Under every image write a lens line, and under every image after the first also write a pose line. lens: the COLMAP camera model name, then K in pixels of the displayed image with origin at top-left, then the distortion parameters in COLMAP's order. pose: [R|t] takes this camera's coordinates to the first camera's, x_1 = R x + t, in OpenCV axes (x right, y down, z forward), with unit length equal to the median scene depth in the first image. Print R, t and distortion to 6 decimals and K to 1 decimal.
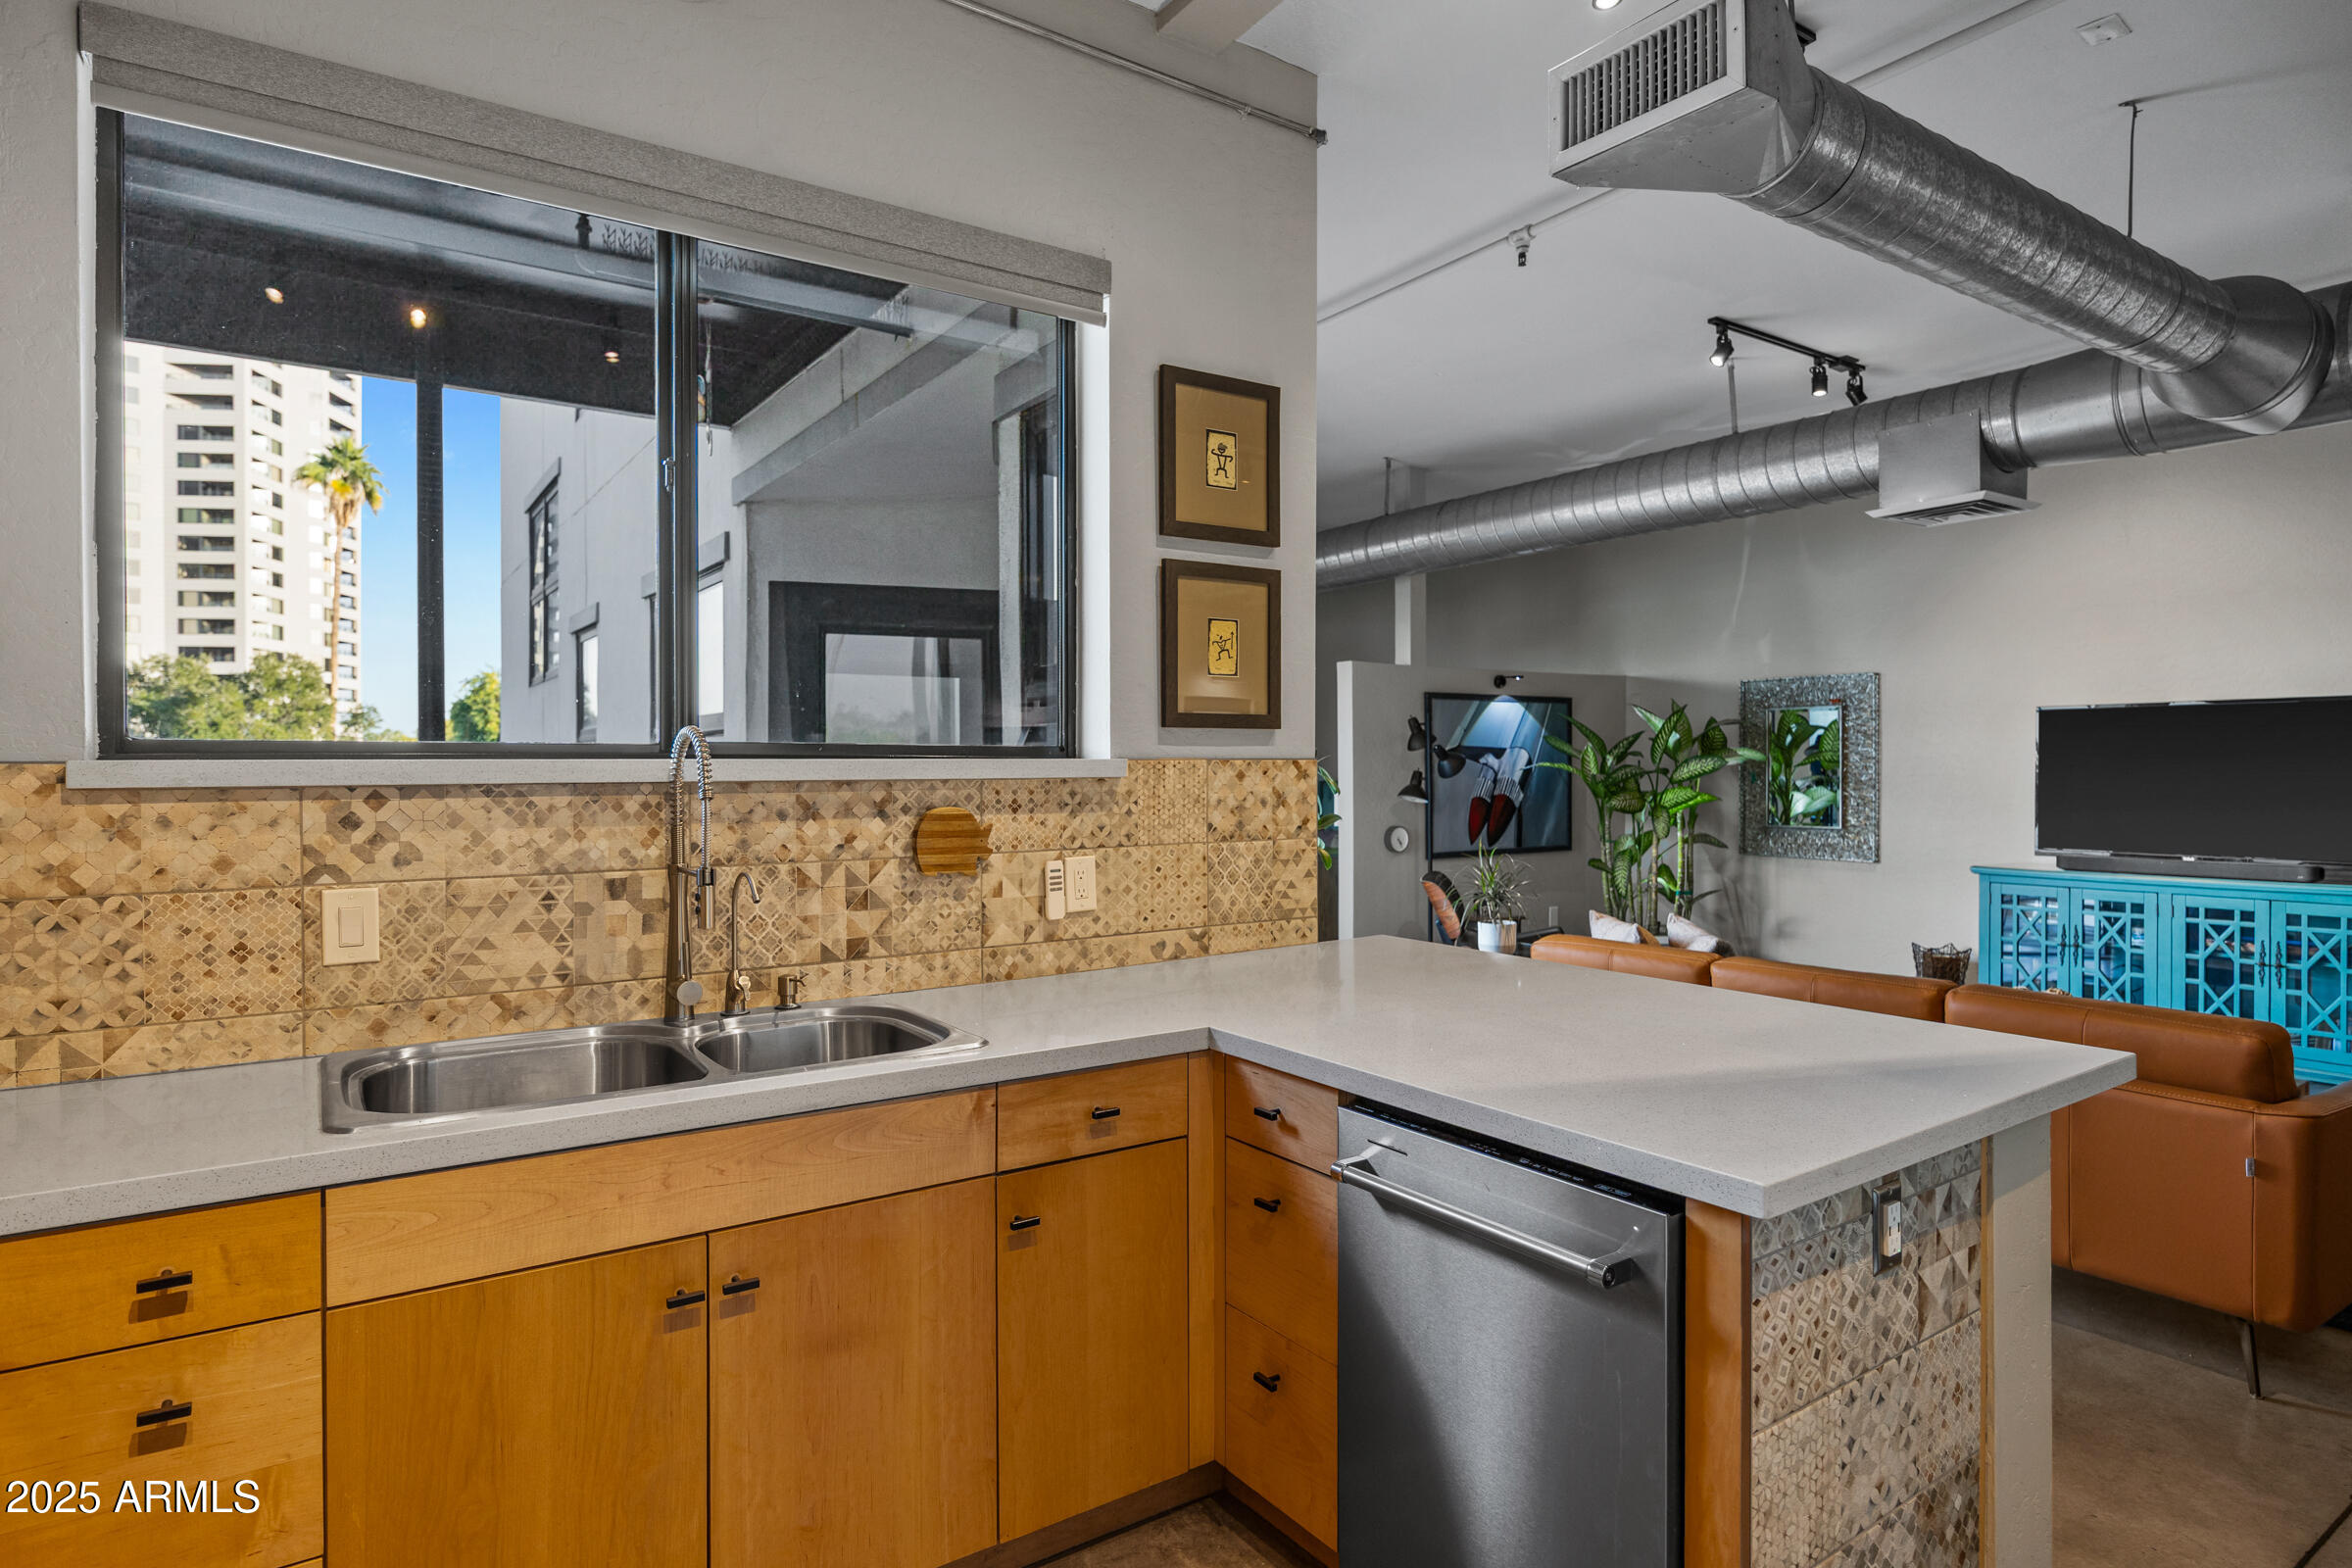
lens RADIAL K [[1264.4, 0, 1176.0], [0, 1264.4, 784.0], [0, 0, 1]] dist [-0.002497, 0.000529]
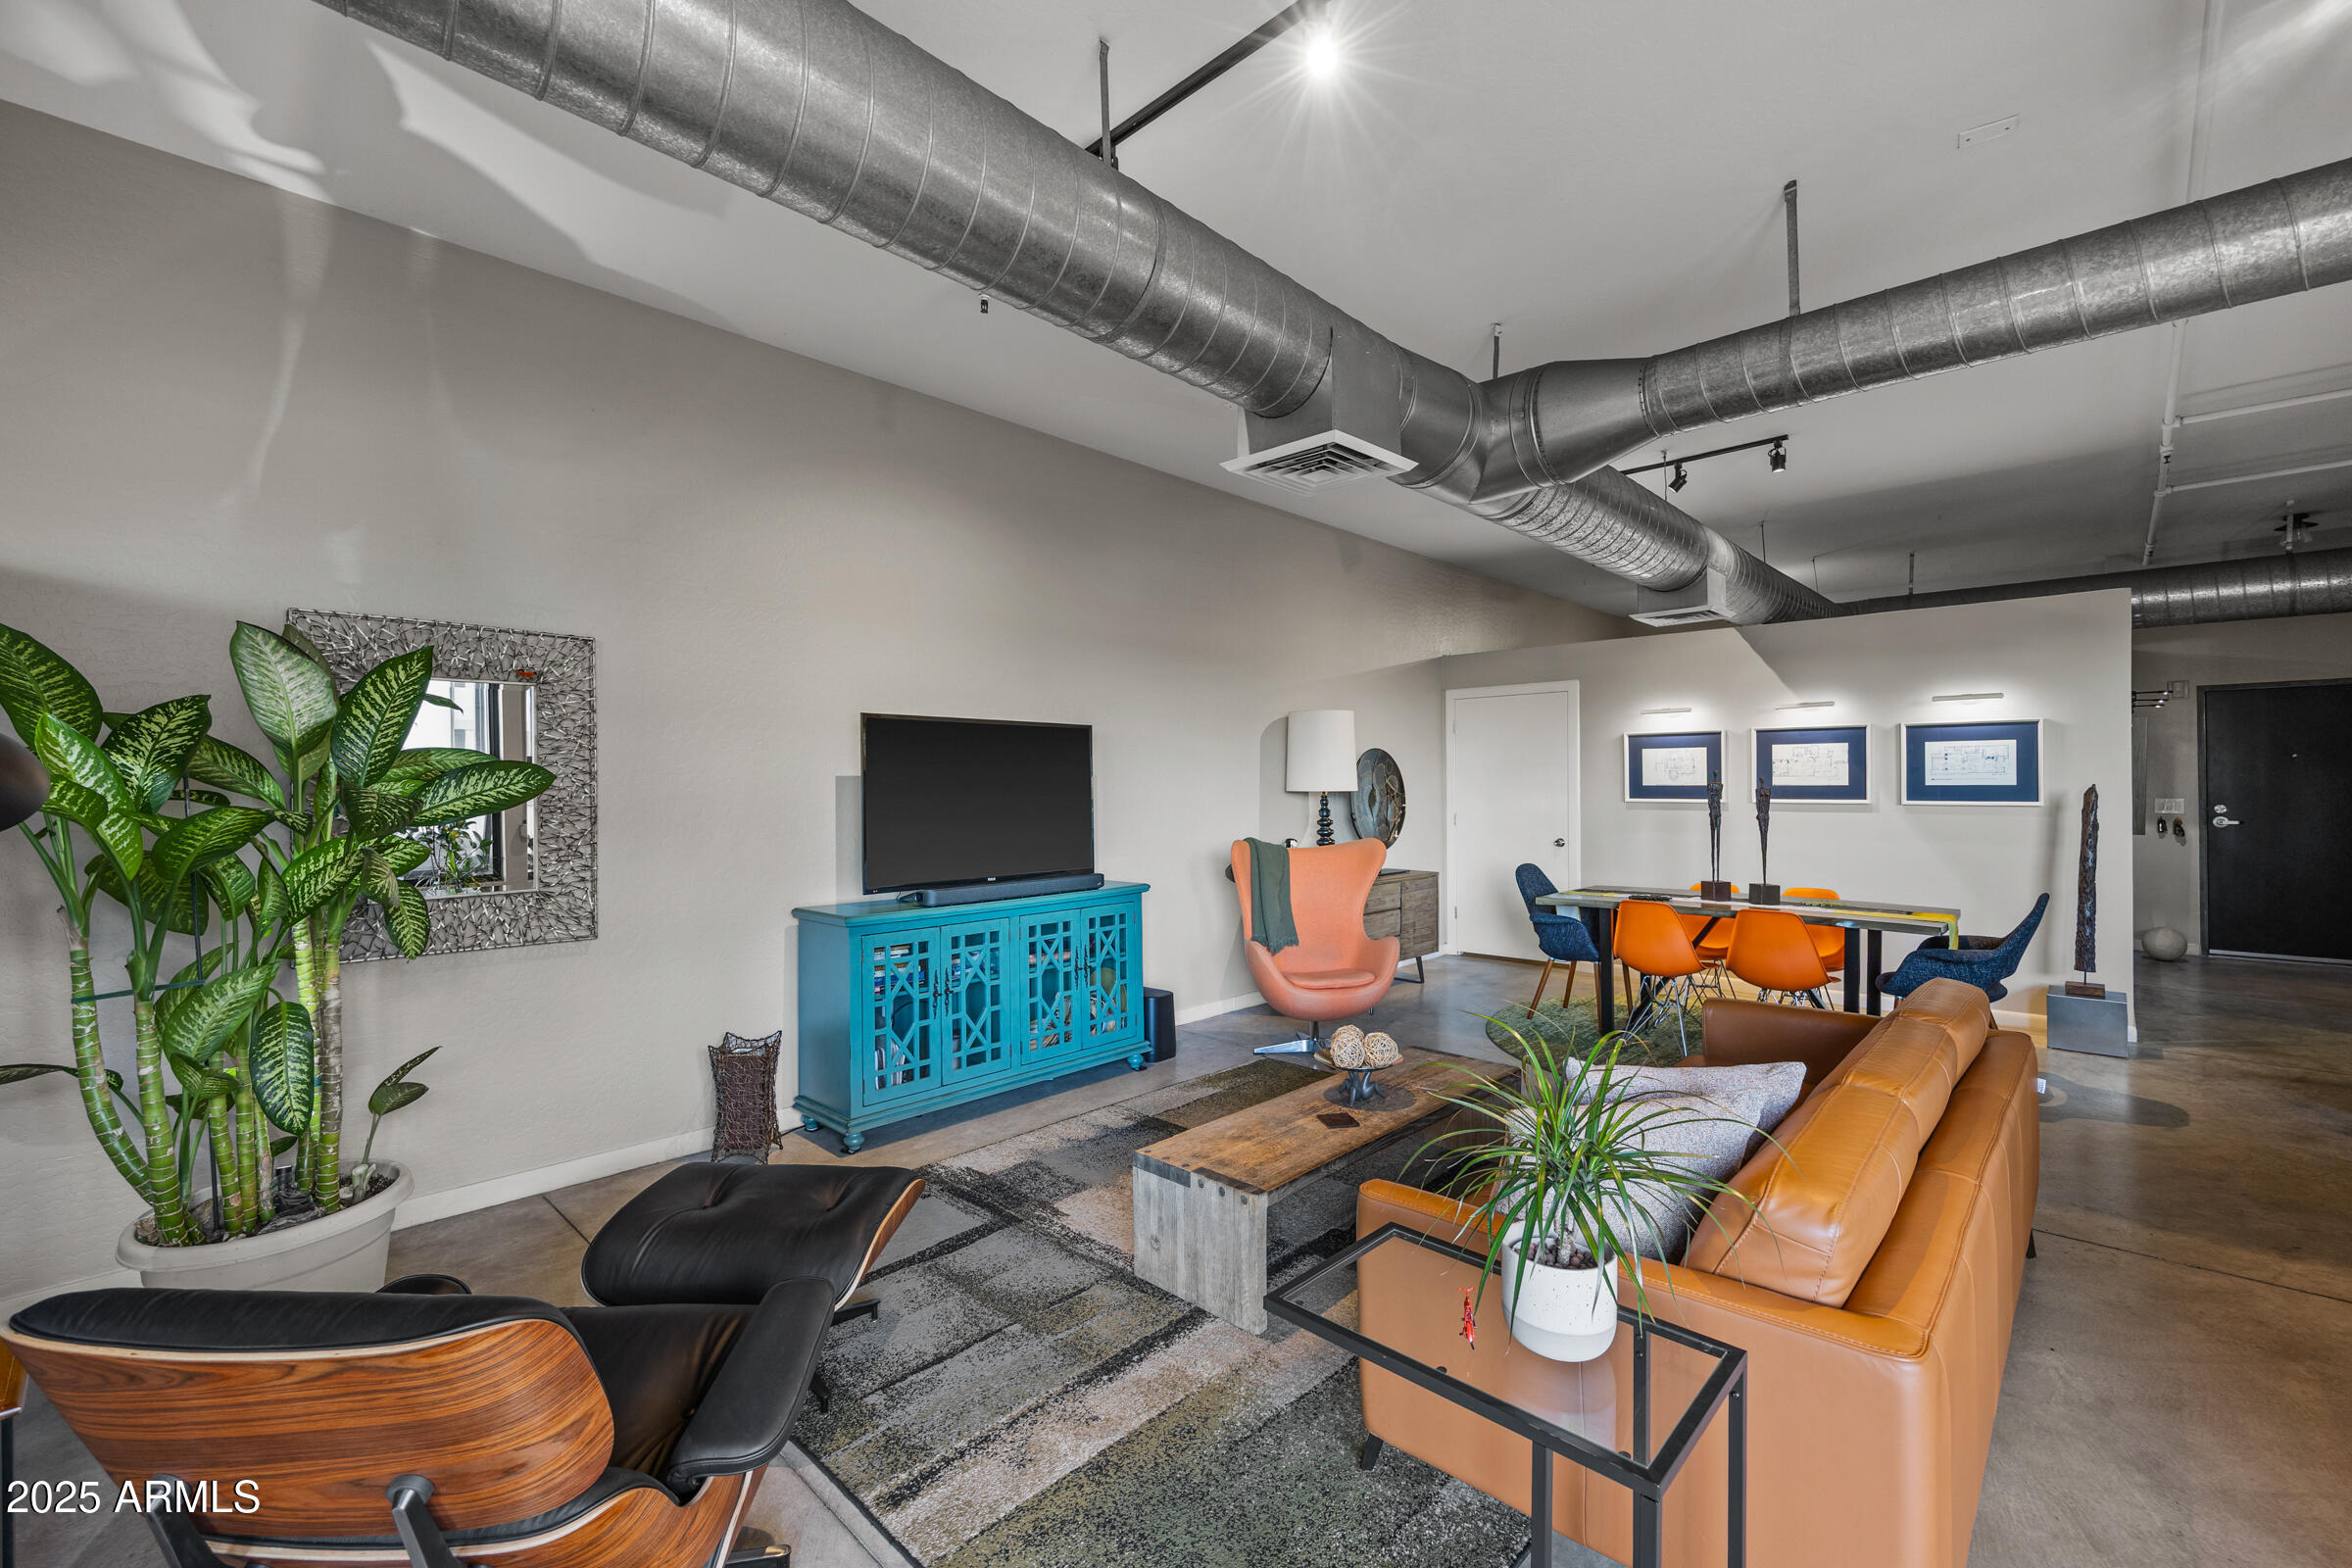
lens RADIAL K [[999.1, 0, 1176.0], [0, 999.1, 784.0], [0, 0, 1]] dist [-0.007939, 0.000206]
pose [[-0.198783, 0.004327, 0.980034, 0.026256], [0.015340, 0.999881, -0.001303, -0.021139], [-0.979923, 0.014775, -0.198826, 1.995053]]
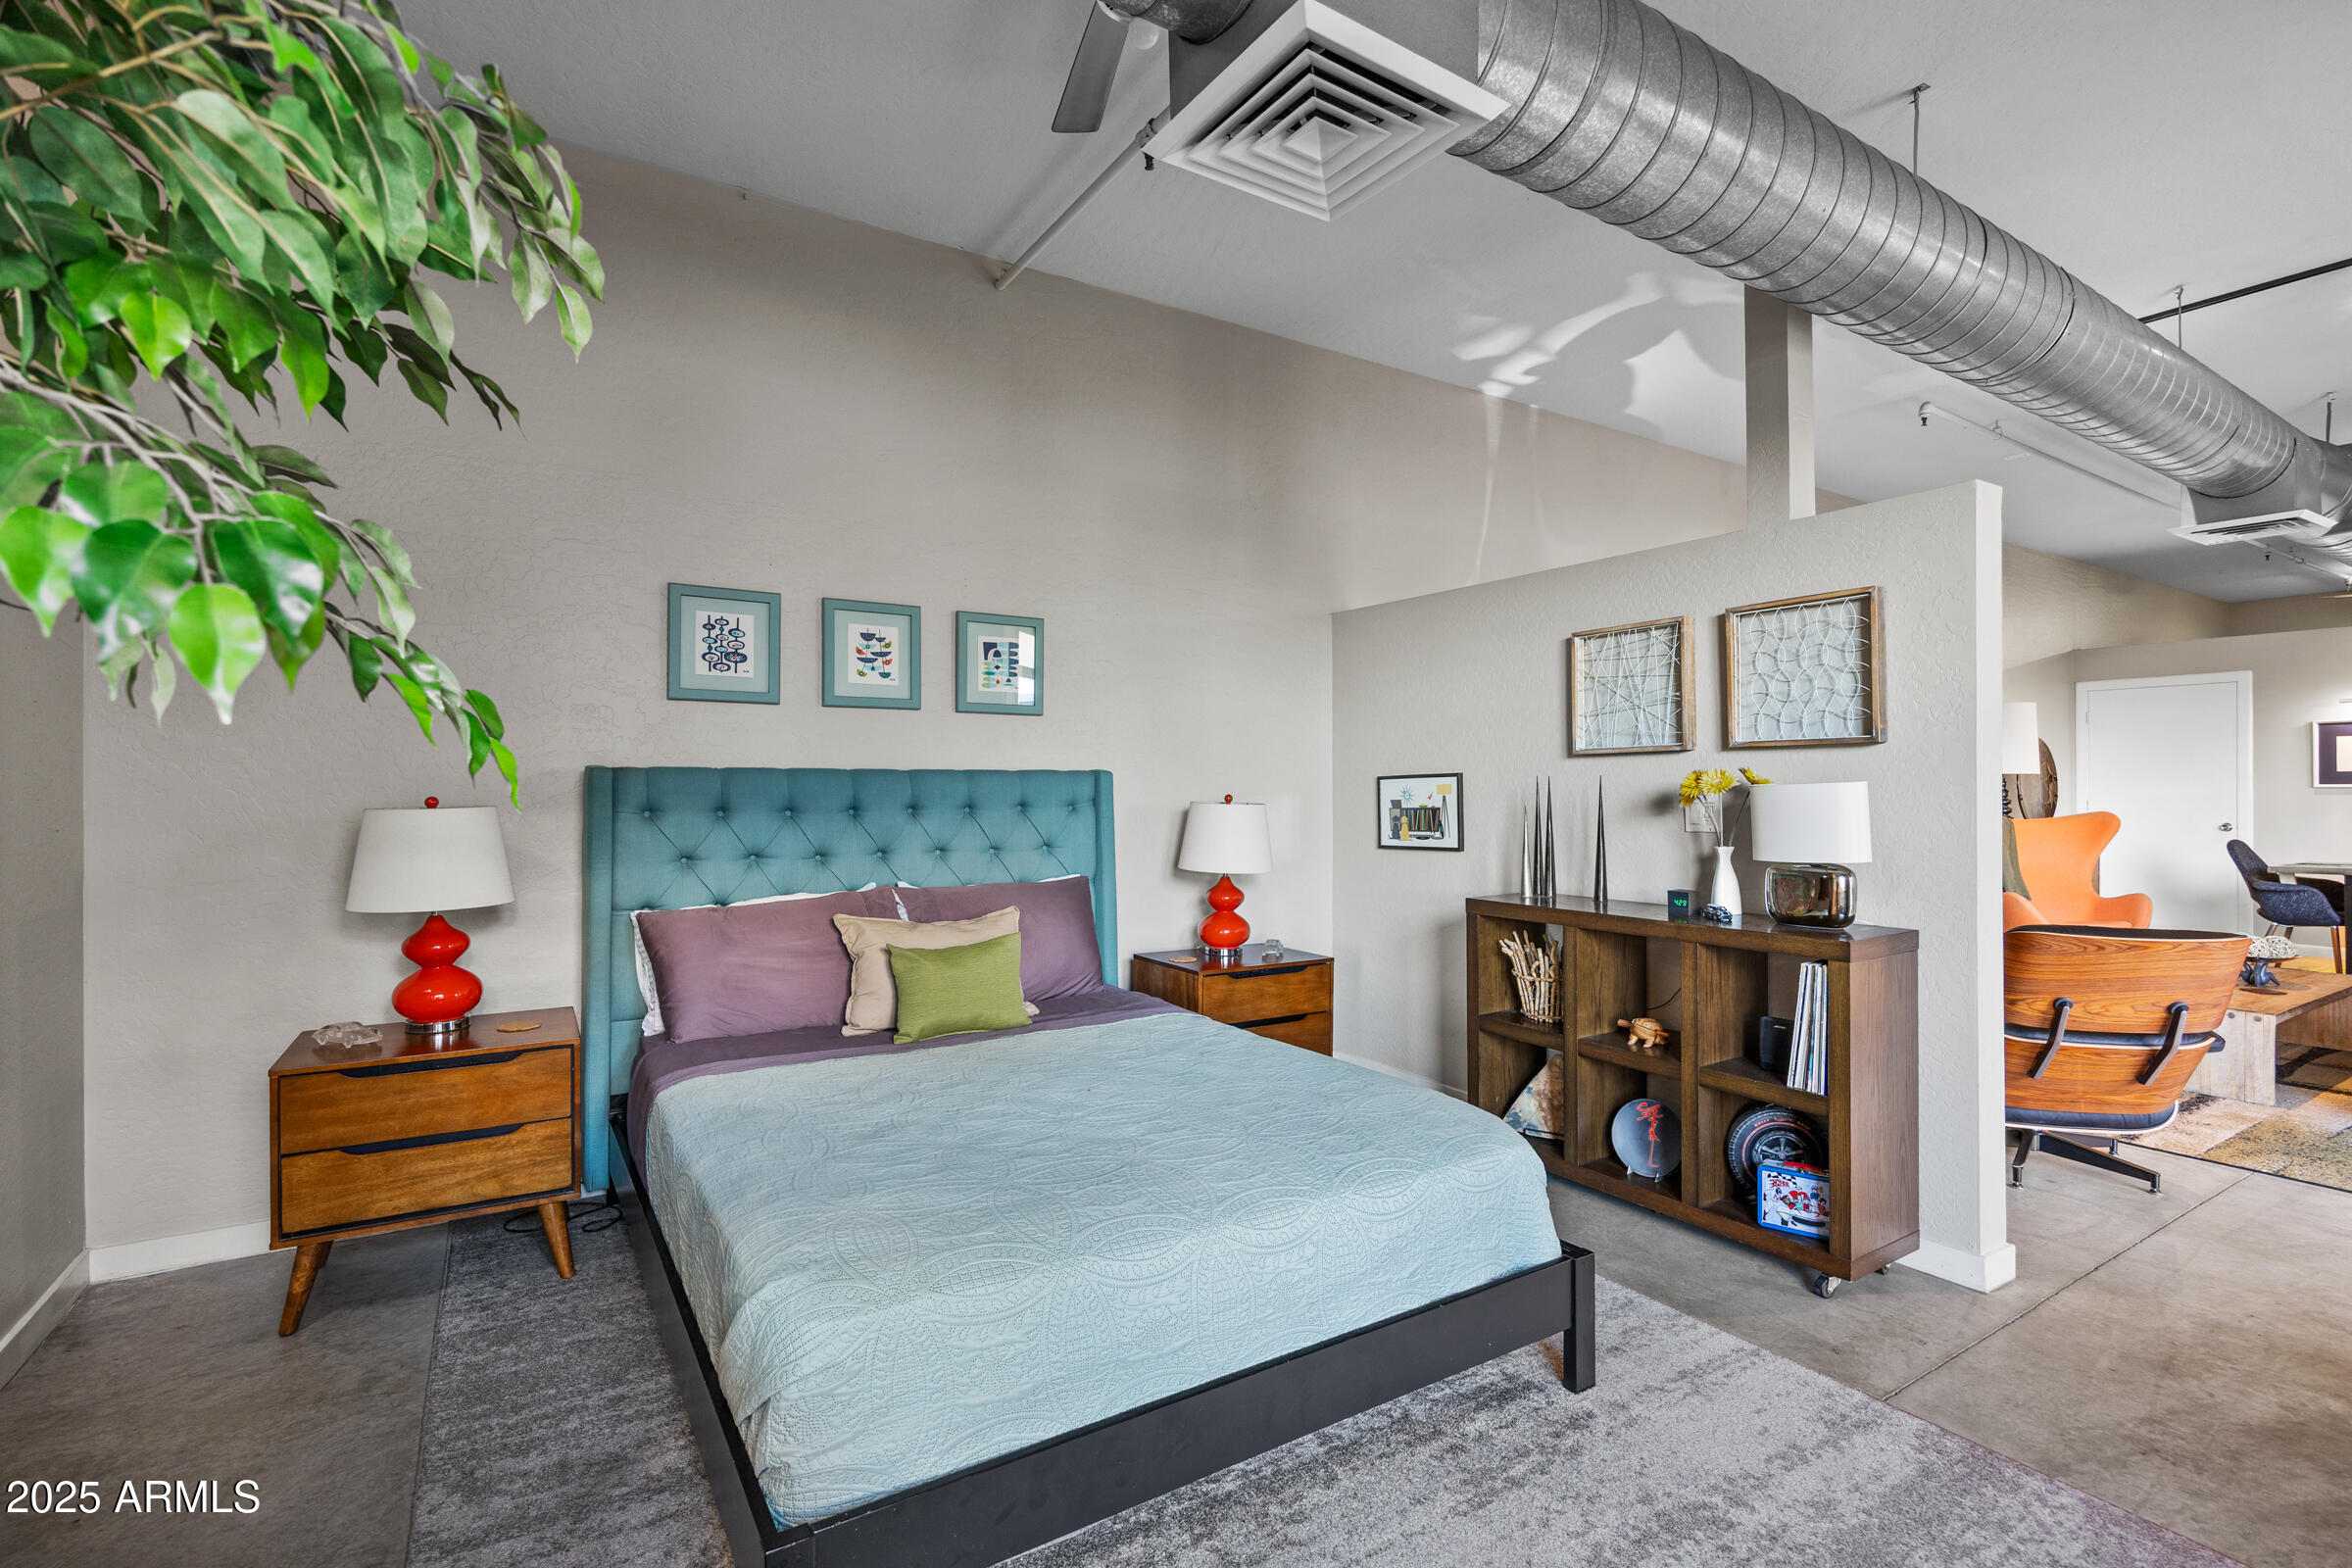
lens RADIAL K [[1065.8, 0, 1175.3], [0, 1065.8, 791.6], [0, 0, 1]] dist [0.001178, 0.000071]
pose [[0.054710, 0.002414, 0.998499, -0.630195], [0.009041, 0.999955, -0.002913, 0.026189], [-0.998461, 0.009187, 0.054686, 3.117721]]
